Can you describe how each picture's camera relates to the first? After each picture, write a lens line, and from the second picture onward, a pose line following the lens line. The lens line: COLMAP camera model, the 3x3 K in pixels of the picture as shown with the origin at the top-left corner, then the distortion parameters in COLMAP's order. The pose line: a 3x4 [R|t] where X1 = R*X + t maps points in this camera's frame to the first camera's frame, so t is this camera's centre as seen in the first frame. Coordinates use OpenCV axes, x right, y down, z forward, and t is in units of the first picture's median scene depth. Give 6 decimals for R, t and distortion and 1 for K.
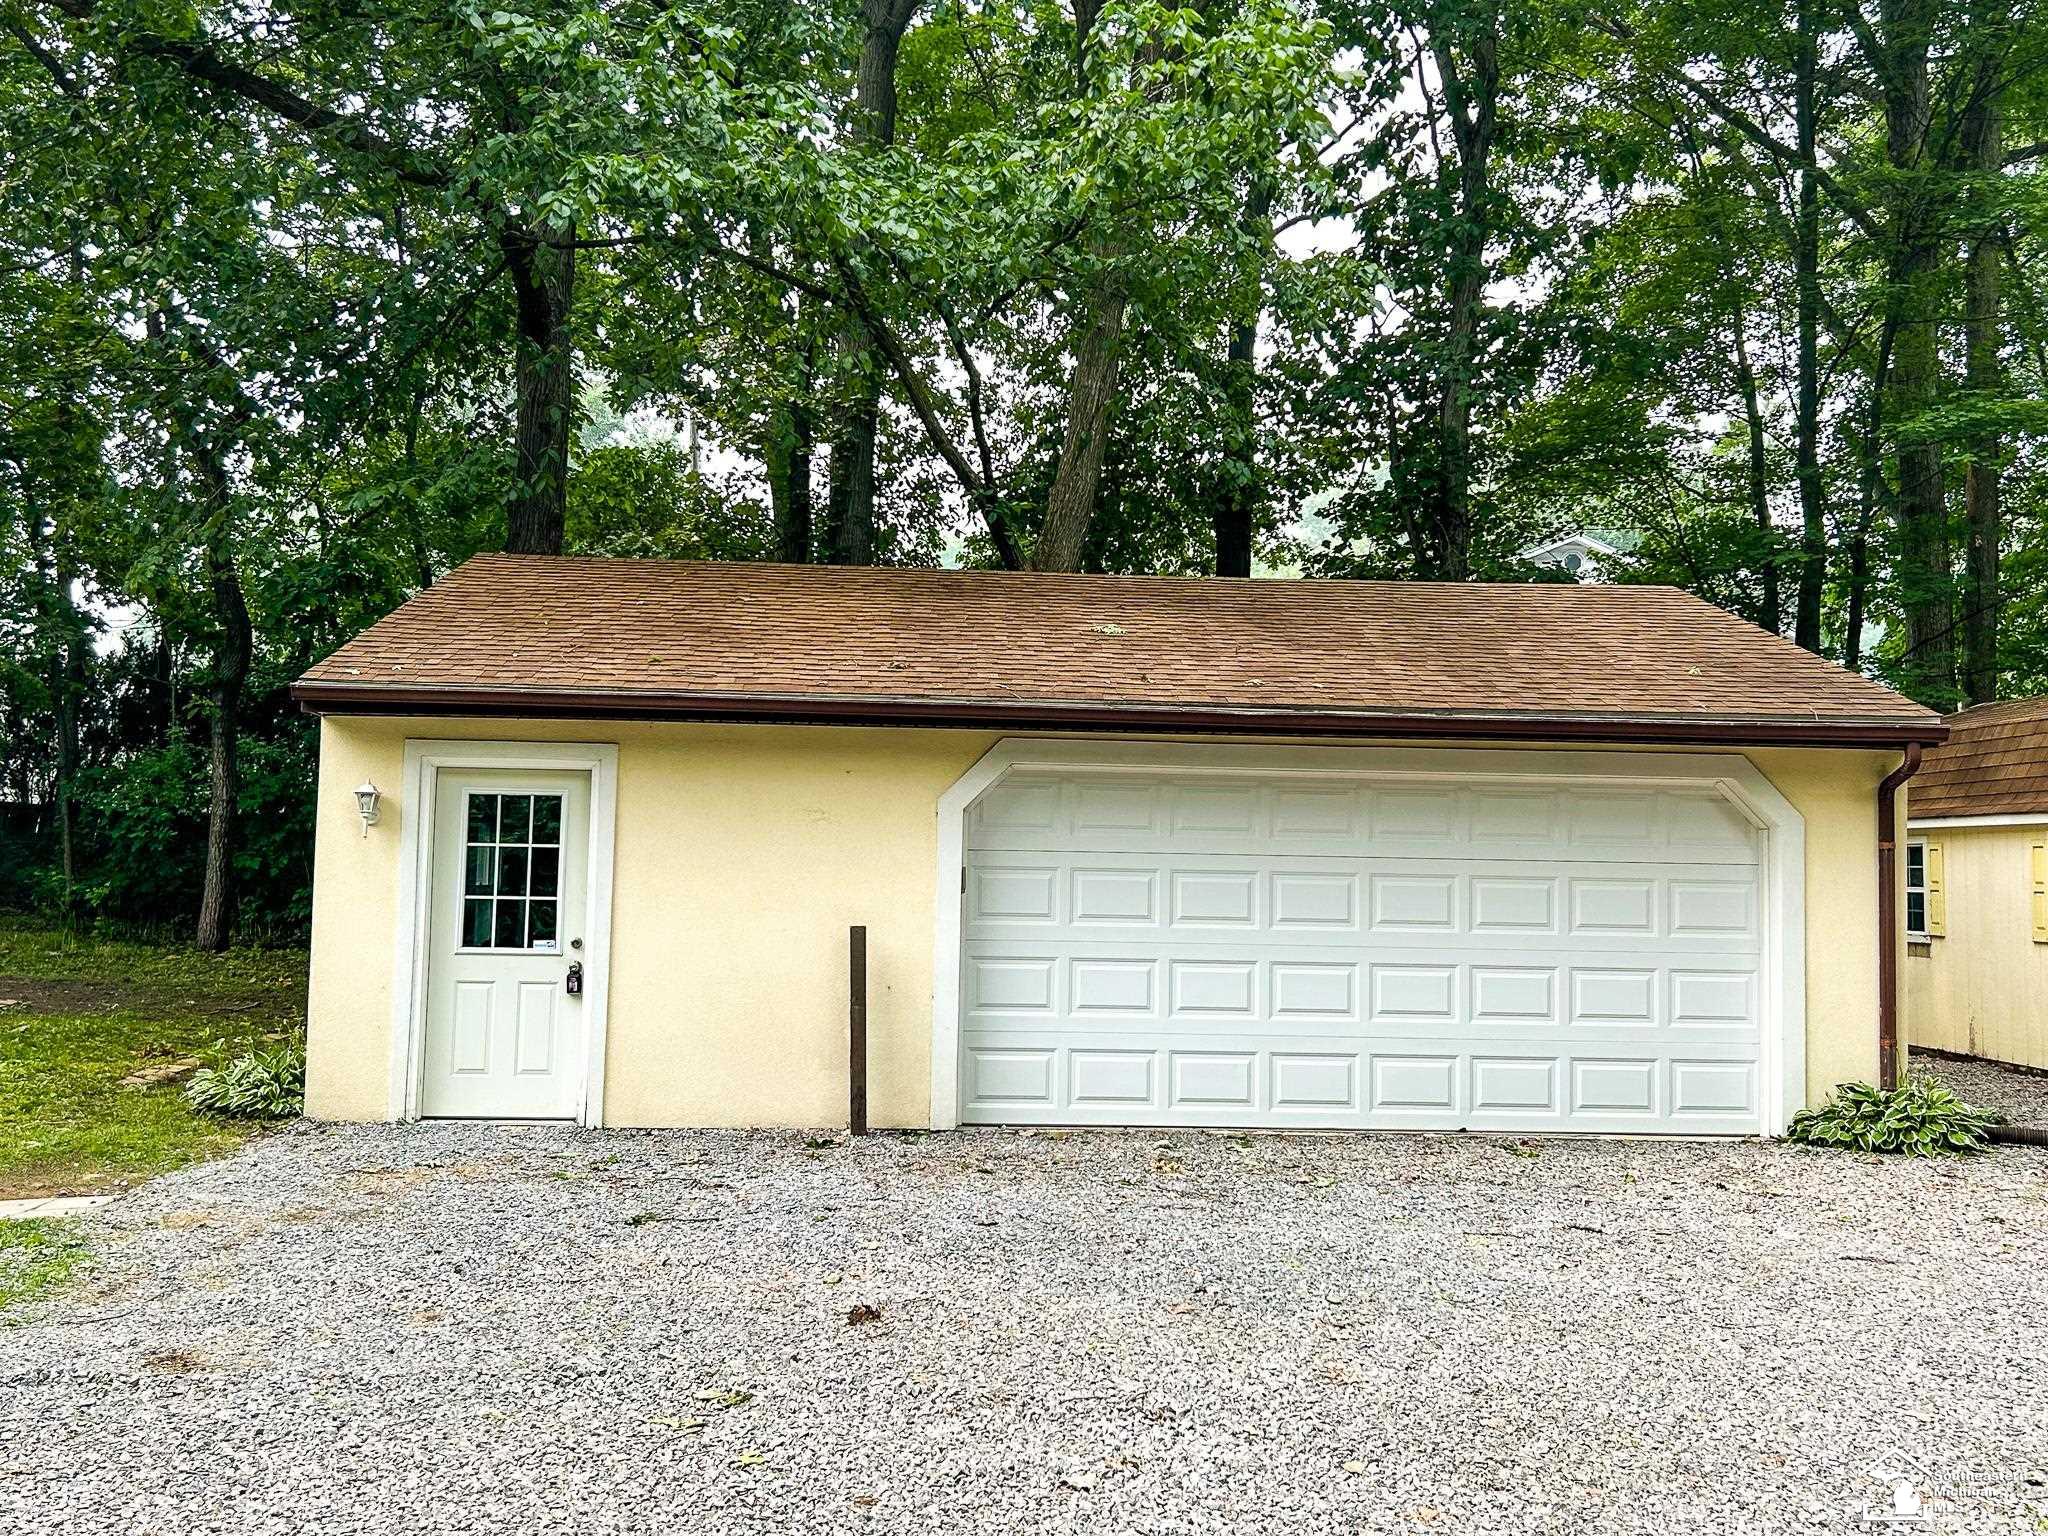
lens RADIAL K [[1920.0, 0, 1025.8], [0, 1920.0, 764.5], [0, 0, 1]] dist [0.019921, 0.000000]
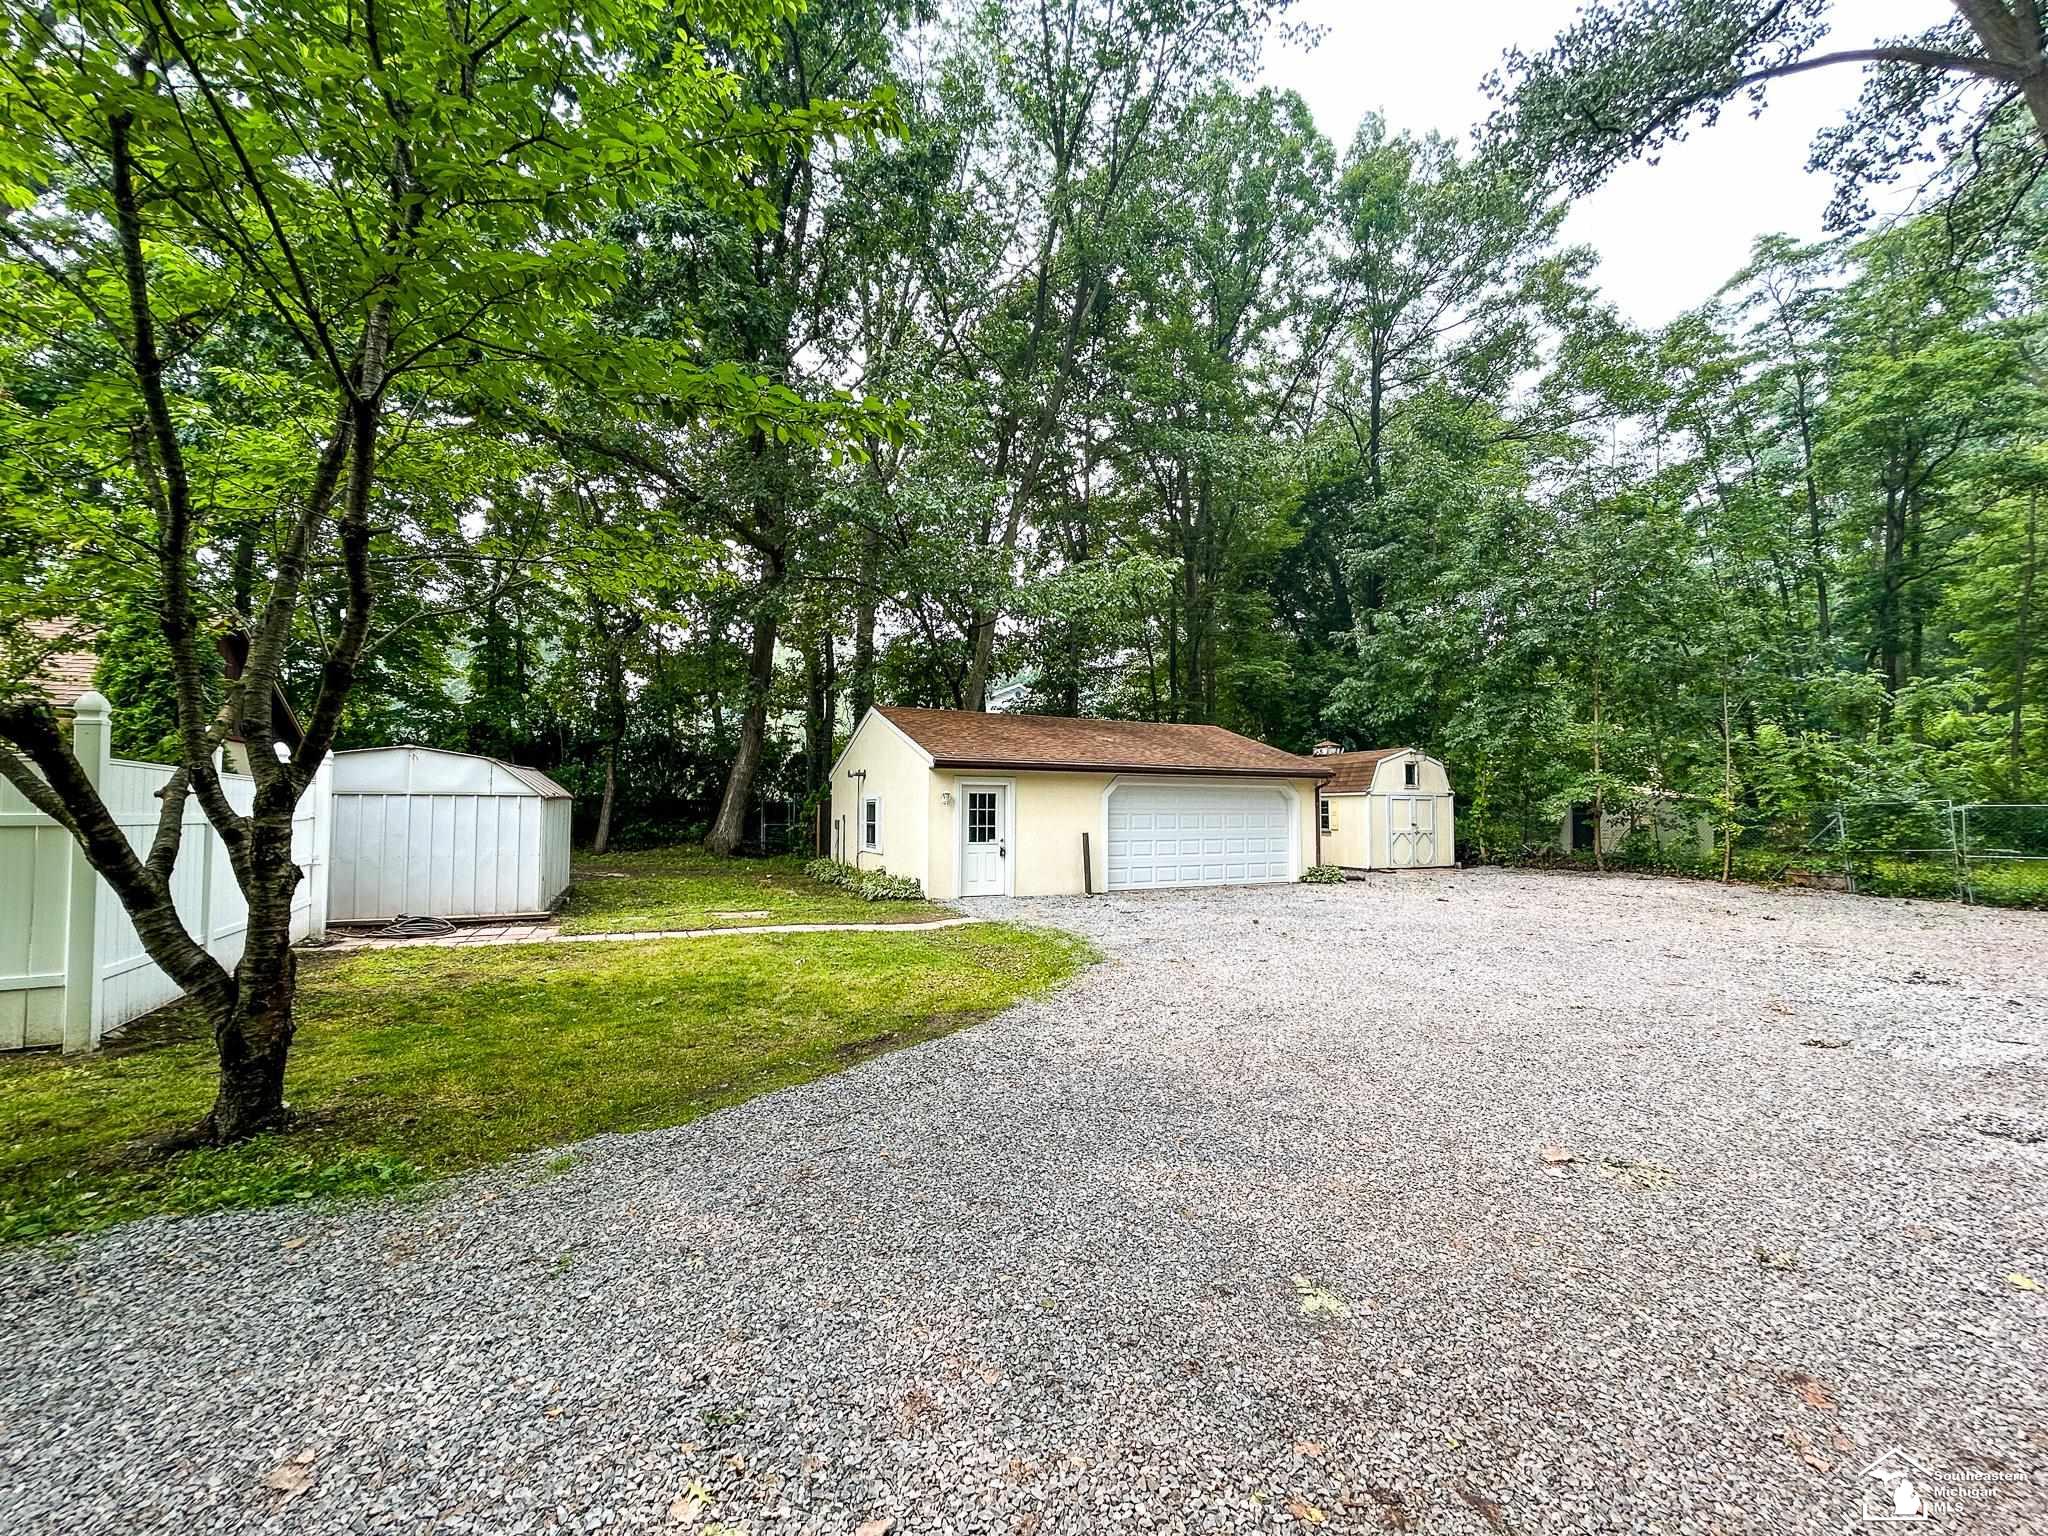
lens RADIAL K [[824.4, 0, 1019.5], [0, 824.4, 770.4], [0, 0, 1]] dist [-0.003132, 0.000834]
pose [[0.920309, 0.003499, 0.391177, -0.599830], [-0.007477, 0.999935, 0.008648, -0.027512], [-0.391122, -0.010883, 0.920275, -0.212907]]
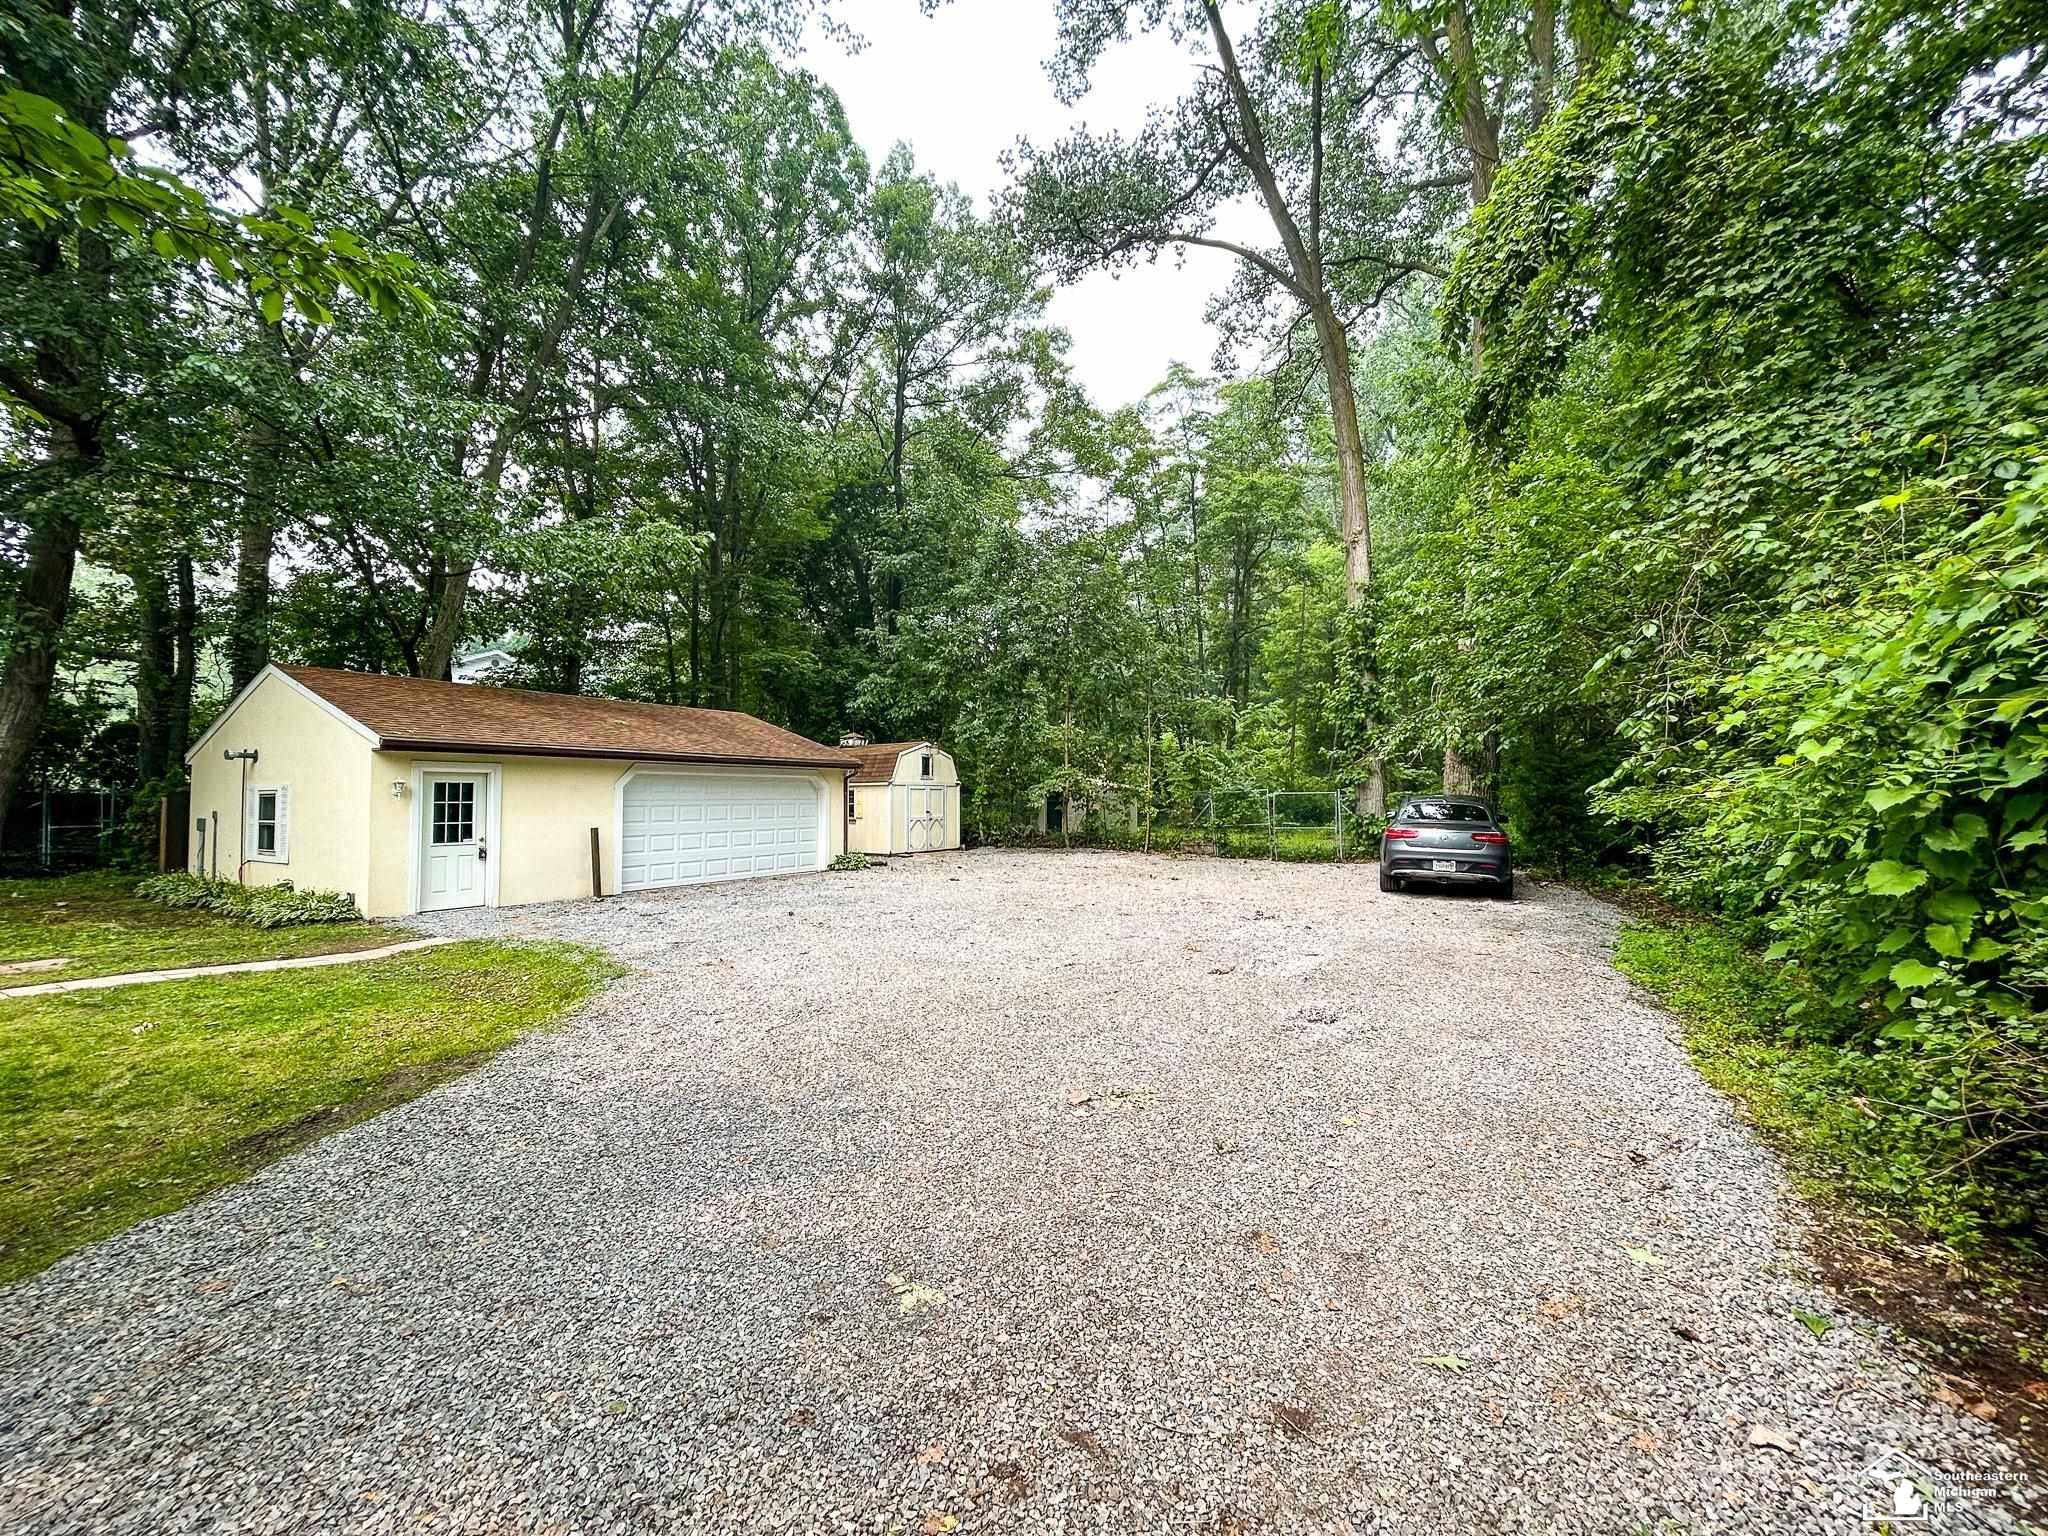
lens RADIAL K [[824.4, 0, 1023.2], [0, 824.4, 770.2], [0, 0, 1]] dist [-0.003132, 0.000834]
pose [[0.560998, 0.007005, 0.827788, -0.606823], [-0.029378, 0.999503, 0.011451, -0.028869], [-0.827296, -0.030743, 0.560924, -0.190352]]
